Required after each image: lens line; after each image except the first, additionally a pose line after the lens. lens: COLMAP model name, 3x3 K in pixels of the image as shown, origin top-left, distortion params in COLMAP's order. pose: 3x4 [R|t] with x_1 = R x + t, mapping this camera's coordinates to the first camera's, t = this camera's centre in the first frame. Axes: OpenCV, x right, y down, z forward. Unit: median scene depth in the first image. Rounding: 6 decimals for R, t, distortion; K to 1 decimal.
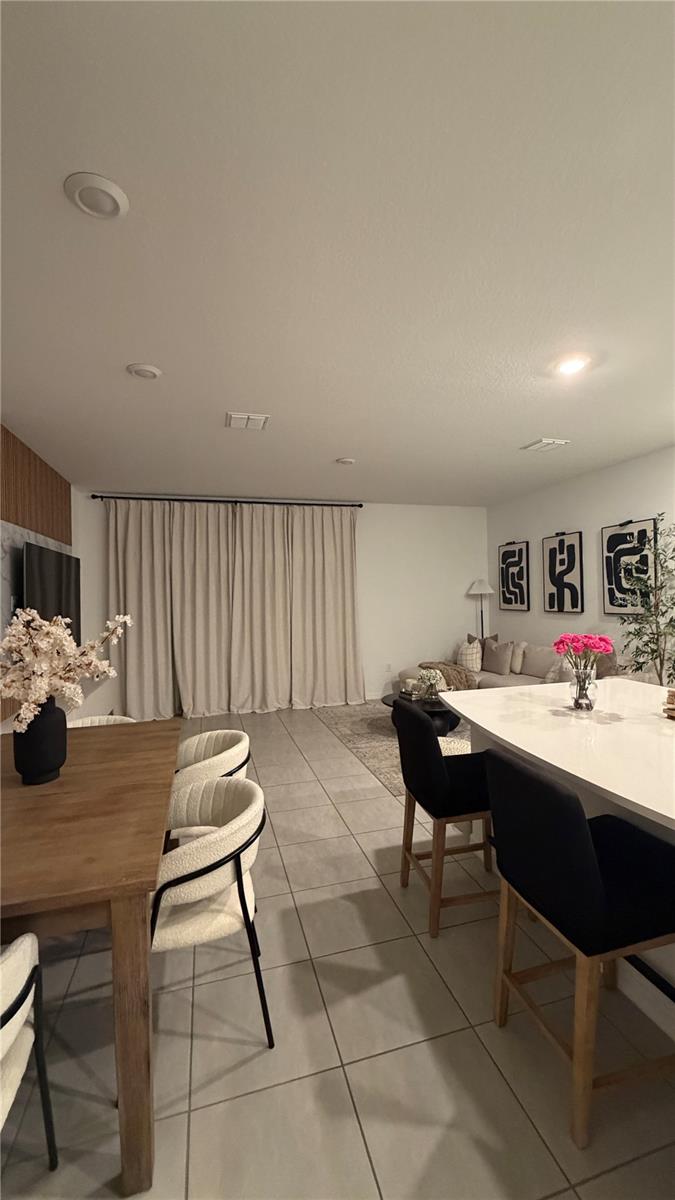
lens RADIAL K [[475.6, 0, 339.9], [0, 475.6, 596.7], [0, 0, 1]] dist [-0.002162, 0.000041]
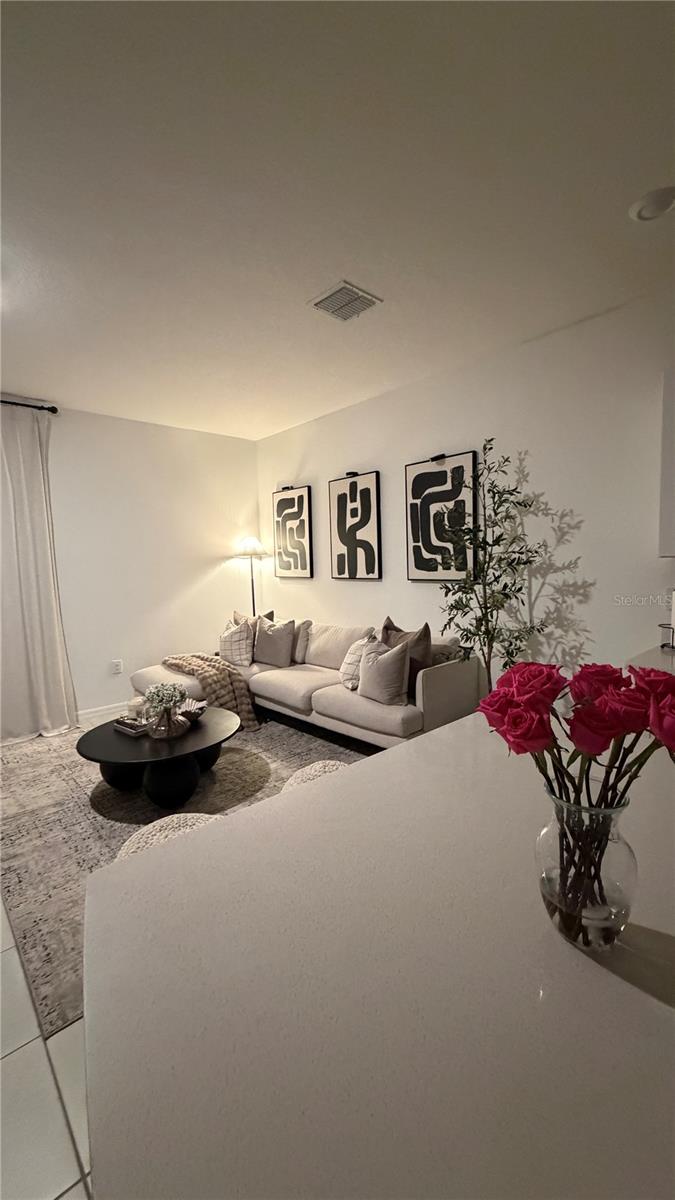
lens RADIAL K [[475.6, 0, 337.5], [0, 475.6, 595.6], [0, 0, 1]] dist [-0.002162, 0.000041]
pose [[0.896118, -0.036117, 0.442345, 0.104404], [0.007244, 0.997741, 0.066791, 0.007536], [-0.443758, -0.056648, 0.894355, 0.324990]]
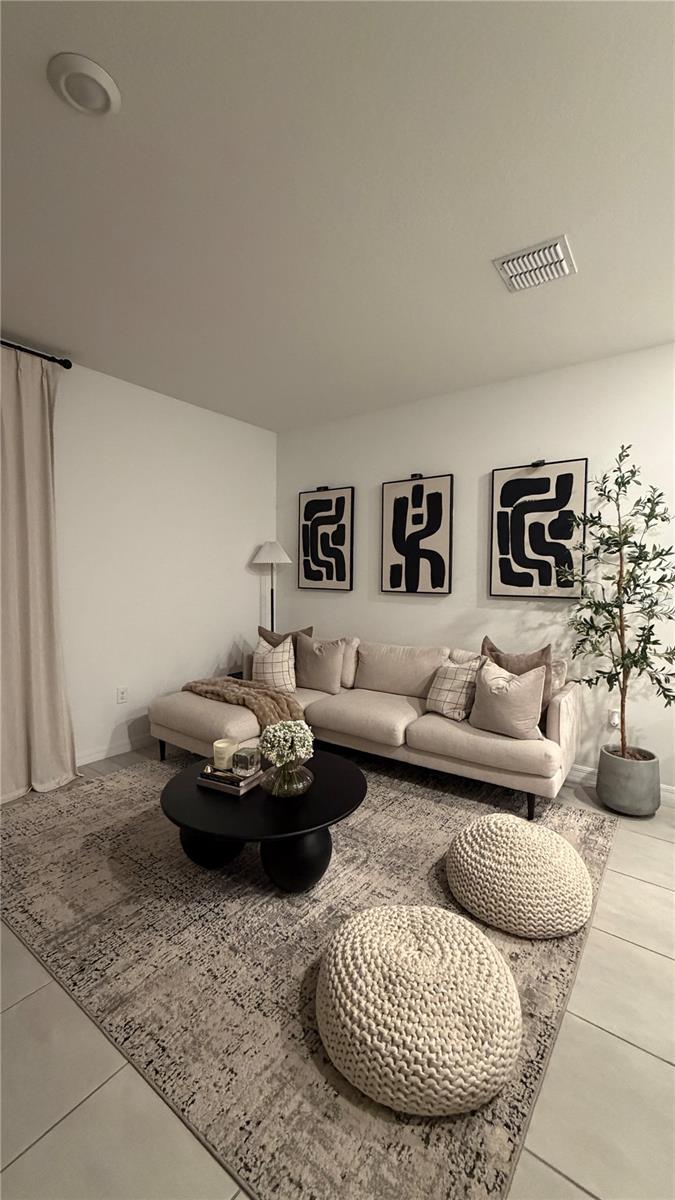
lens RADIAL K [[475.6, 0, 338.7], [0, 475.6, 595.9], [0, 0, 1]] dist [-0.002162, 0.000041]
pose [[0.789664, -0.000924, 0.613539, -0.036239], [-0.026065, 0.999046, 0.035052, 0.015407], [-0.612986, -0.043671, 0.788886, 0.519200]]
